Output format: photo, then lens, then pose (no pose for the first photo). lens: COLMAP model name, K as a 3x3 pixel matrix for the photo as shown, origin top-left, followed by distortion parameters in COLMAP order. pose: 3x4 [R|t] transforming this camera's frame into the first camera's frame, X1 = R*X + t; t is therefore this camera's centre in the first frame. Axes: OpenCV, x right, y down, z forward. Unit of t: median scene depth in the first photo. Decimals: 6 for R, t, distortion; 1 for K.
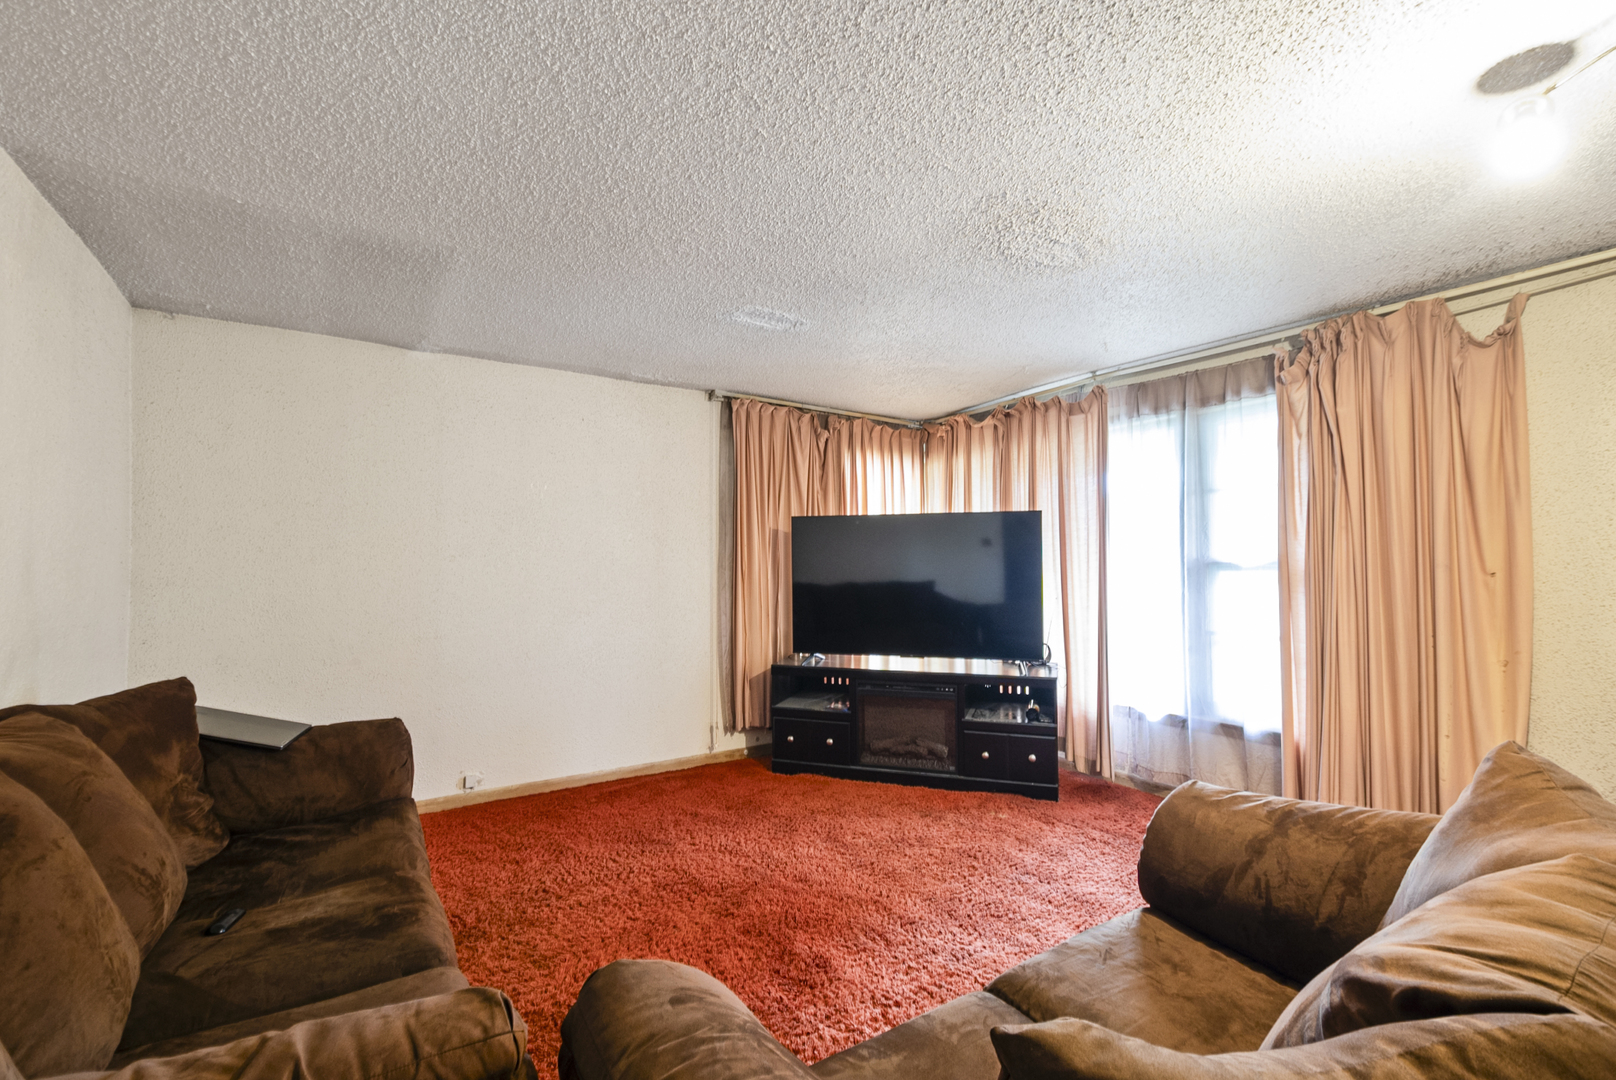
lens RADIAL K [[705.4, 0, 808.0], [0, 705.4, 540.0], [0, 0, 1]] dist [-0.000585, 0.000173]
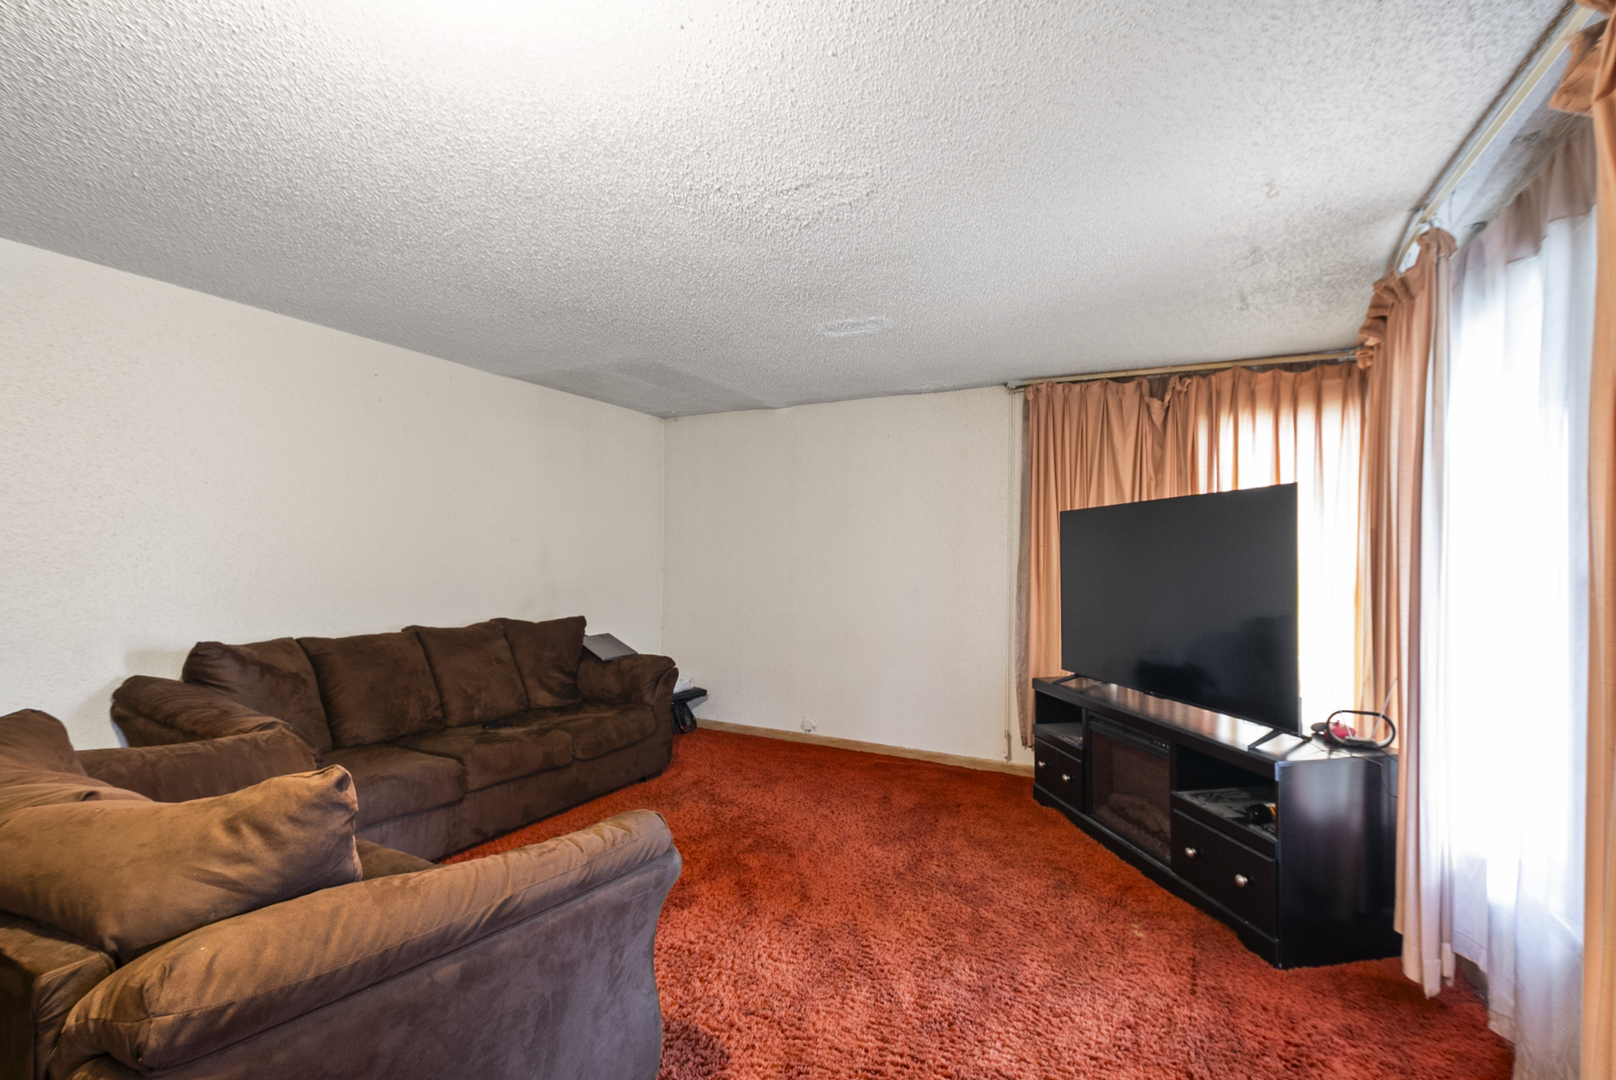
lens RADIAL K [[705.4, 0, 808.0], [0, 705.4, 540.0], [0, 0, 1]] dist [-0.000585, 0.000173]
pose [[0.486485, -0.014736, -0.873565, 0.599099], [0.015597, 0.999845, -0.008181, 0.004193], [0.873550, -0.009645, 0.486639, 0.315787]]
